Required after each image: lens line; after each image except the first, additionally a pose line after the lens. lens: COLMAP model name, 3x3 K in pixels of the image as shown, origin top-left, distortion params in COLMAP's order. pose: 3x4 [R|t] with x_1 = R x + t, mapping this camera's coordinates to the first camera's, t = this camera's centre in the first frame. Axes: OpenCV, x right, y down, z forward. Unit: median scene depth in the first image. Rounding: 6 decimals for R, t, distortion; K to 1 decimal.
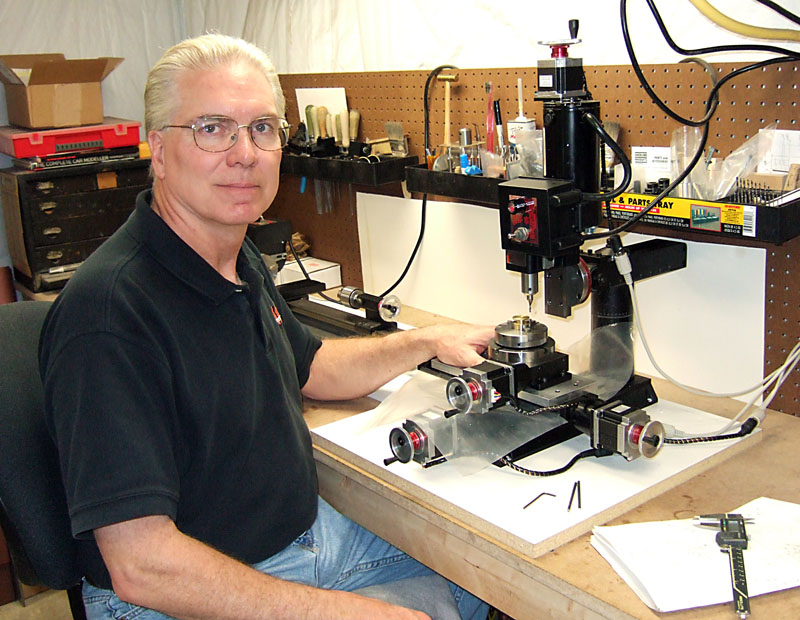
lens RADIAL K [[947.9, 0, 417.1], [0, 947.9, 287.7], [0, 0, 1]] dist [-0.075959, 0.000000]
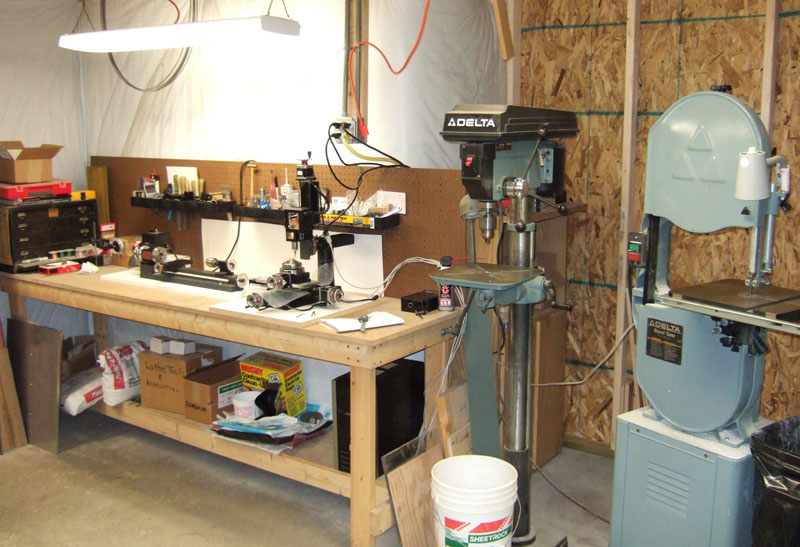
lens RADIAL K [[847.8, 0, 400.8], [0, 847.8, 265.1], [0, 0, 1]] dist [-0.044537, 0.000000]
pose [[0.961072, -0.007310, 0.276203, -0.233188], [0.027348, 0.997258, -0.068767, 0.201536], [-0.274943, 0.073644, 0.958636, -1.264193]]
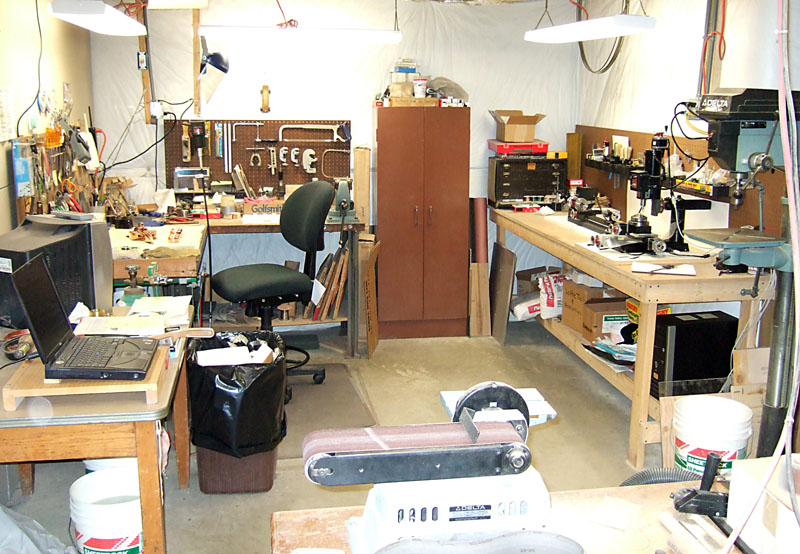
lens RADIAL K [[843.5, 0, 396.3], [0, 843.5, 277.8], [0, 0, 1]] dist [-0.026053, 0.000000]
pose [[0.875084, 0.154518, -0.458641, 0.671590], [-0.159899, 0.986754, 0.027355, 0.276403], [0.456793, 0.049398, 0.888200, -1.776850]]
